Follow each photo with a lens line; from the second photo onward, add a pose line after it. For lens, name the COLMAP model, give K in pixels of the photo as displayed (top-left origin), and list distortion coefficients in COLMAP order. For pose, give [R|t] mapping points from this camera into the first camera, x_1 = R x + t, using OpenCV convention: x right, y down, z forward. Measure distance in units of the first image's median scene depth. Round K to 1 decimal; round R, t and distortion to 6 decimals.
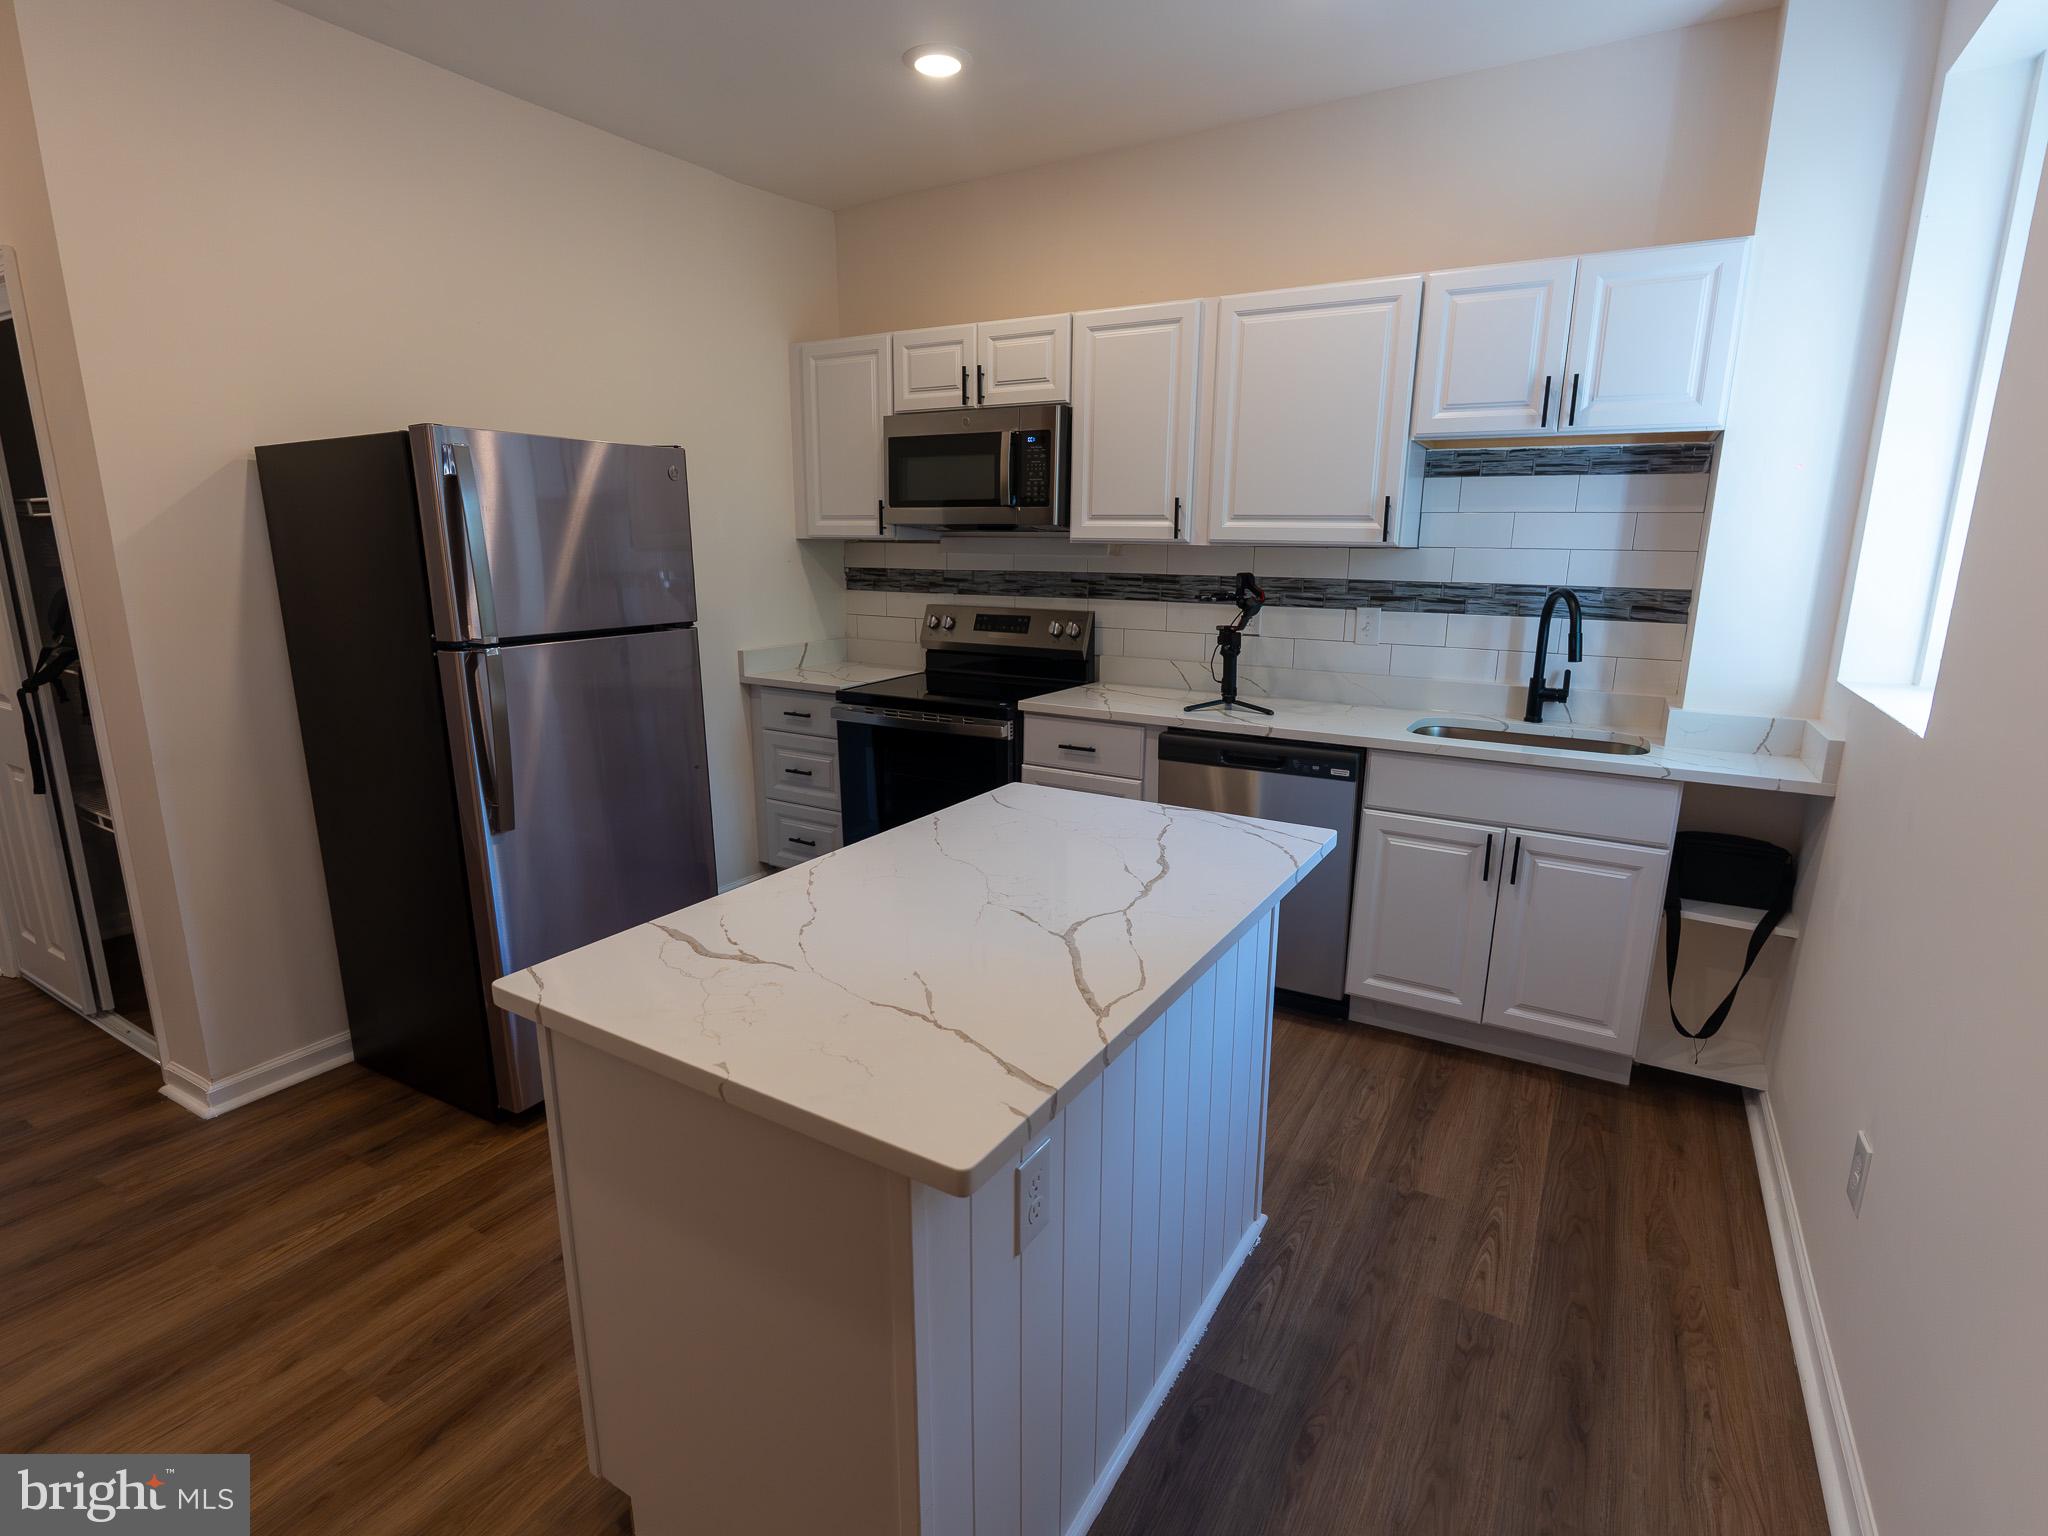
lens RADIAL K [[1005.9, 0, 1023.8], [0, 1005.9, 766.7], [0, 0, 1]] dist [-0.006441, 0.001447]
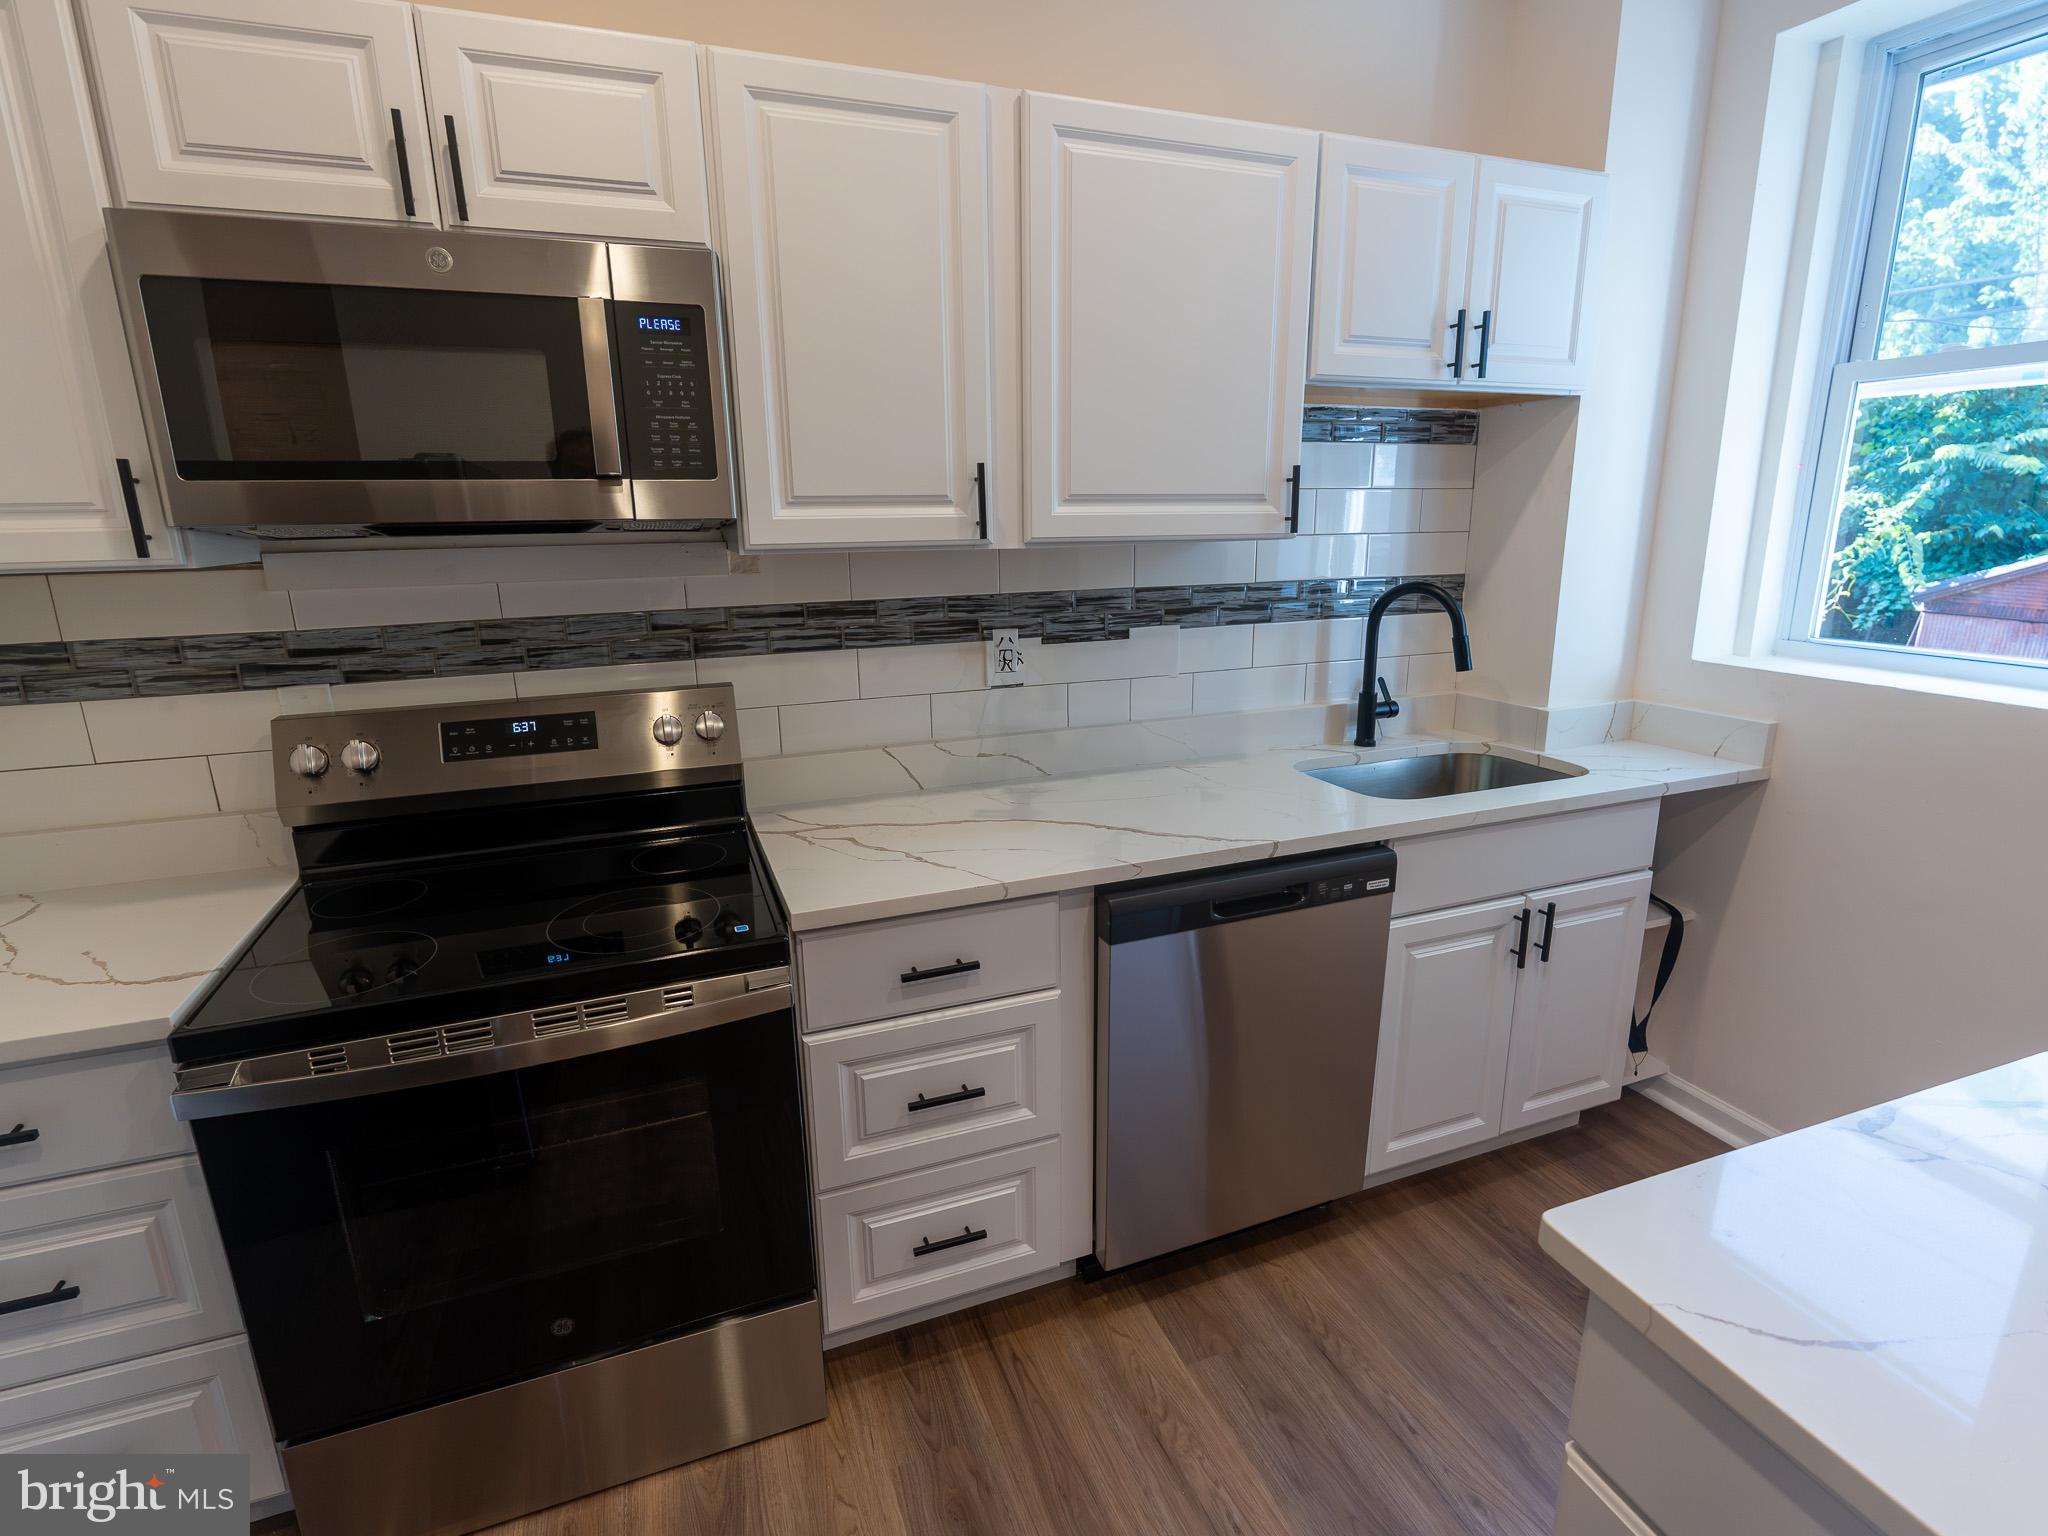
lens RADIAL K [[1005.9, 0, 1022.6], [0, 1005.9, 765.8], [0, 0, 1]] dist [-0.006441, 0.001447]
pose [[0.624095, -0.209374, 0.752773, -0.274692], [0.193547, 0.974829, 0.110674, -0.164661], [-0.756997, 0.076625, 0.648910, 0.645588]]
